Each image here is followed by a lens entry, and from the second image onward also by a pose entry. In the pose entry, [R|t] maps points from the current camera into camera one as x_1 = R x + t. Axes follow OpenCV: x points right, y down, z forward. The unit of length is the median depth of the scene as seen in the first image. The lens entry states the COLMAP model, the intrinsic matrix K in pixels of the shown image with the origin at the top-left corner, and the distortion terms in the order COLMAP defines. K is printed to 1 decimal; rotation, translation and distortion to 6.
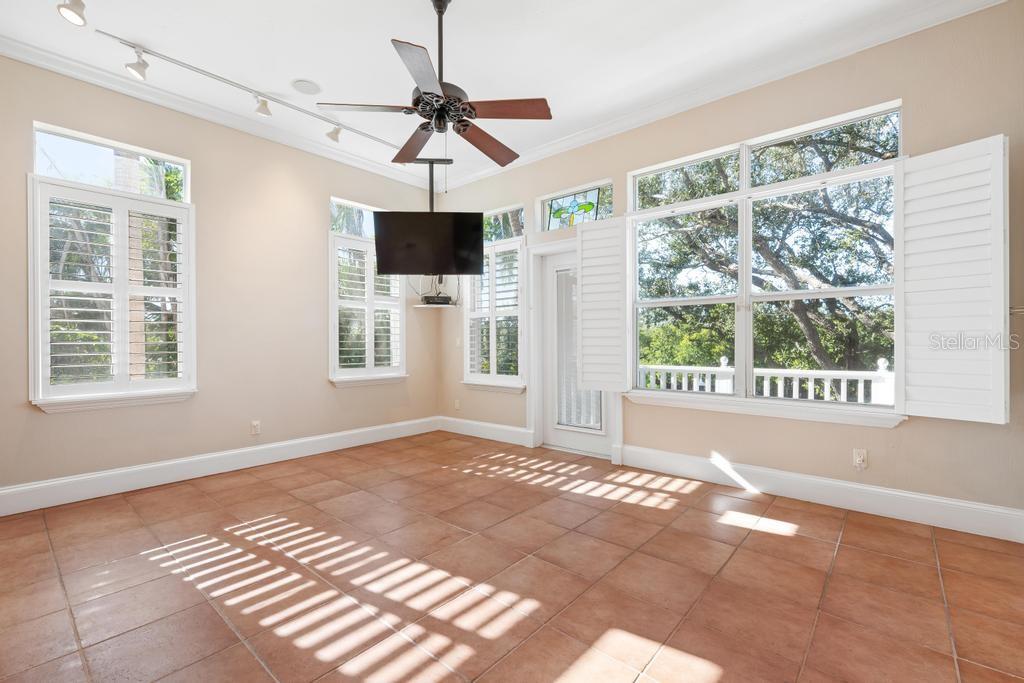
lens RADIAL K [[460.0, 0, 512.9], [0, 460.0, 343.1], [0, 0, 1]] dist [-0.001378, 0.000936]
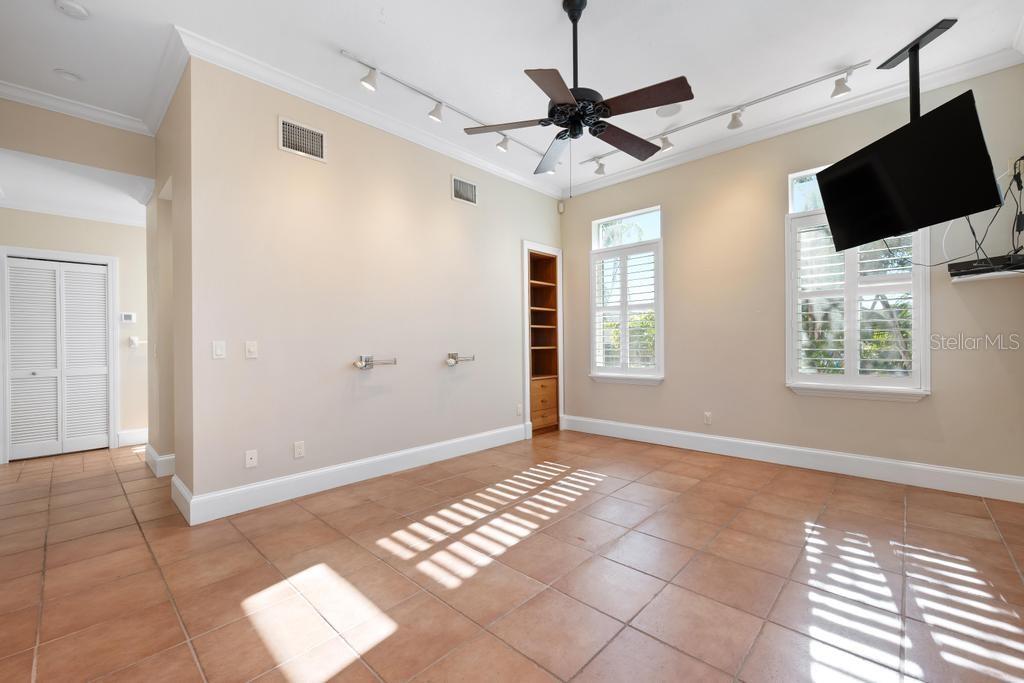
lens RADIAL K [[432.8, 0, 512.7], [0, 432.8, 340.9], [0, 0, 1]] dist [0.002186, 0.000010]
pose [[-0.068991, -0.000097, -0.997617, 0.762303], [0.006774, 0.999977, -0.000565, -0.009661], [0.997594, -0.006797, -0.068988, 0.870274]]
